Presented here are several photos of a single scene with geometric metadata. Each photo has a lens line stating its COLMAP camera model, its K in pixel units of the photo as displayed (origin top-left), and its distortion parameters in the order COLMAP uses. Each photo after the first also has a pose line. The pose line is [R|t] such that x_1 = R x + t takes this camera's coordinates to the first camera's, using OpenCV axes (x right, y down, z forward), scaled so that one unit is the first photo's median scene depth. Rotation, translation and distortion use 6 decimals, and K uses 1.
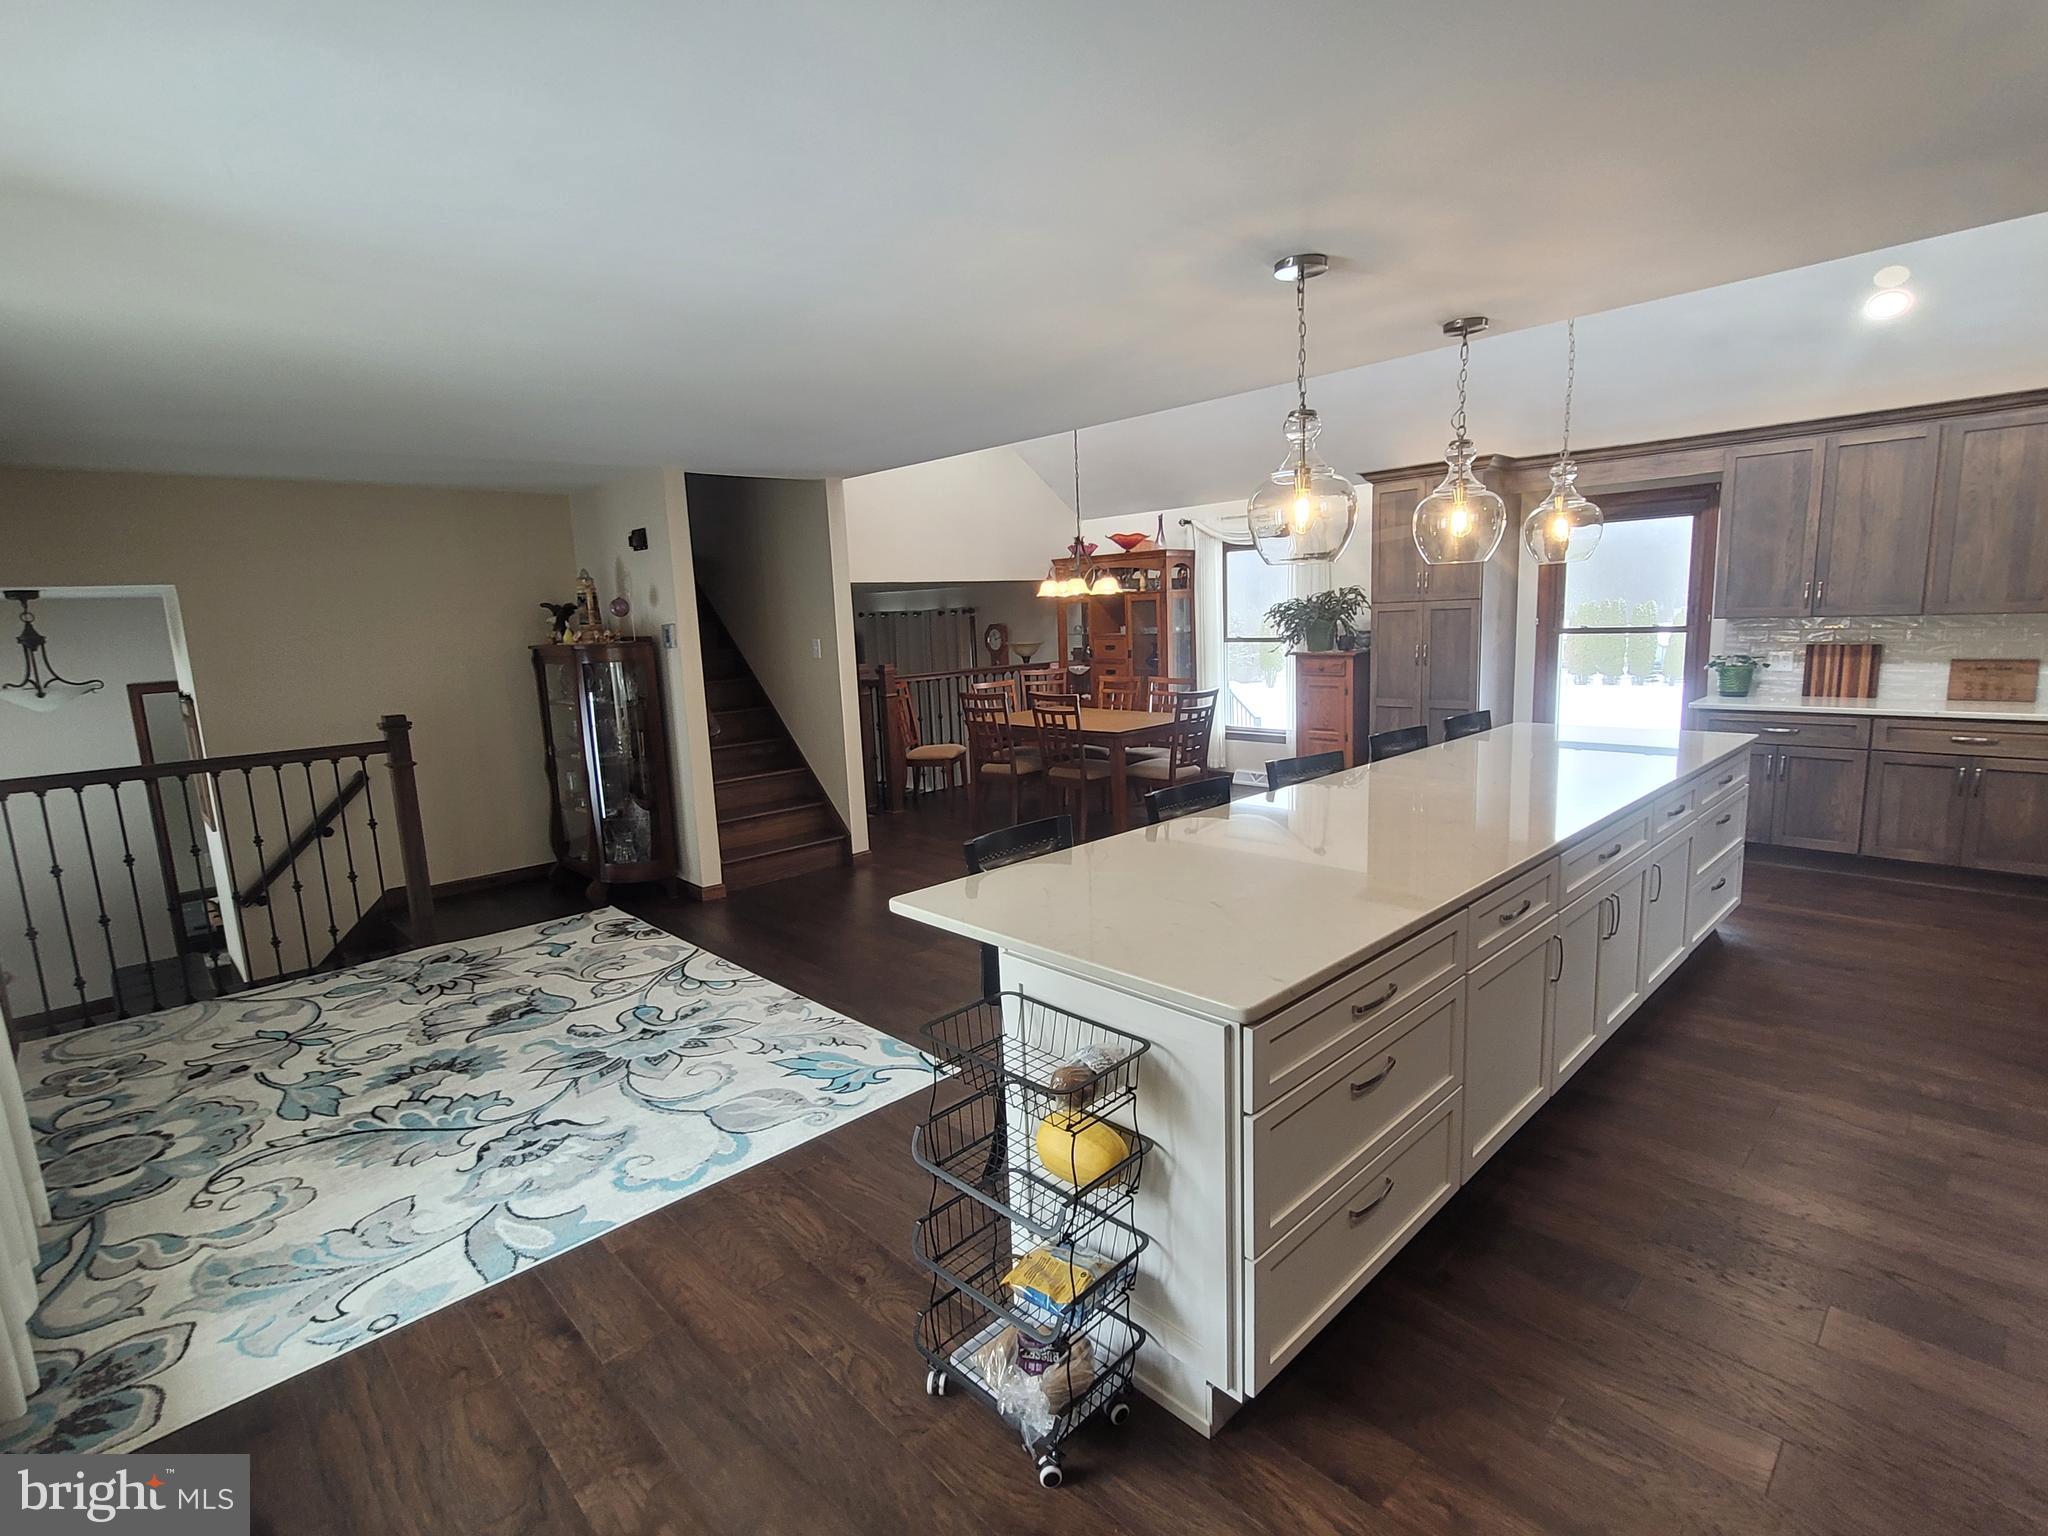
lens RADIAL K [[989.1, 0, 1029.0], [0, 989.1, 768.7], [0, 0, 1]] dist [0.019958, -0.000021]
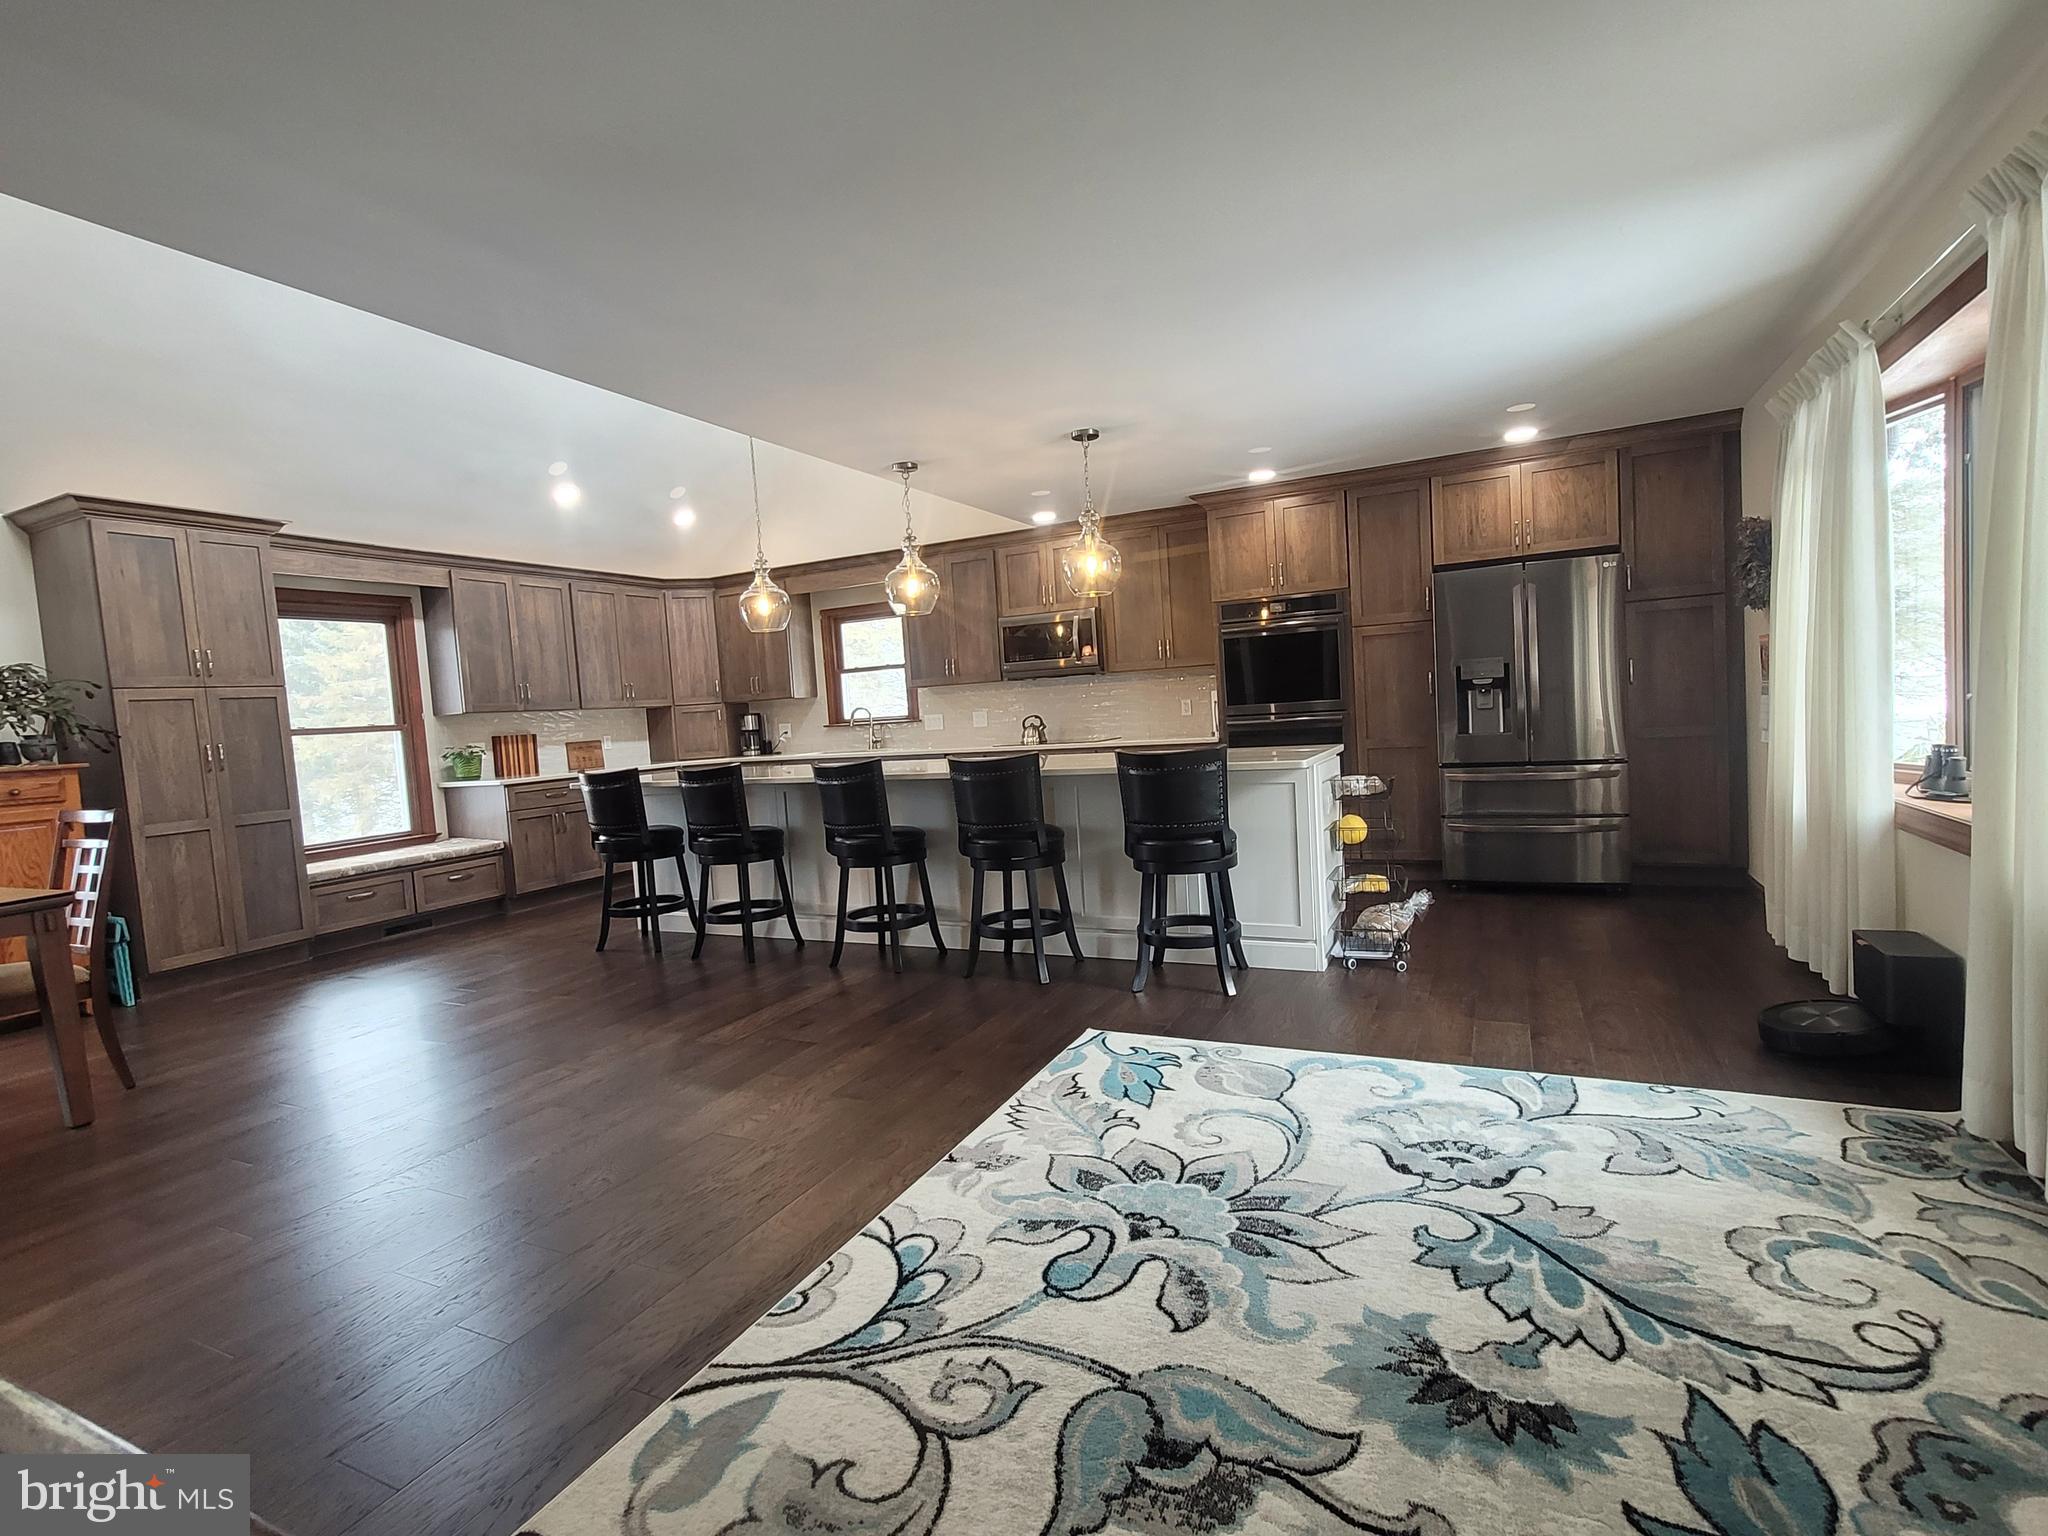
lens RADIAL K [[989.1, 0, 1024.3], [0, 989.1, 771.3], [0, 0, 1]] dist [0.019958, -0.000021]
pose [[-0.347486, 0.003269, 0.937679, -0.937744], [0.226656, 0.970633, 0.080611, -0.047972], [-0.909879, 0.240541, -0.338022, 1.254550]]
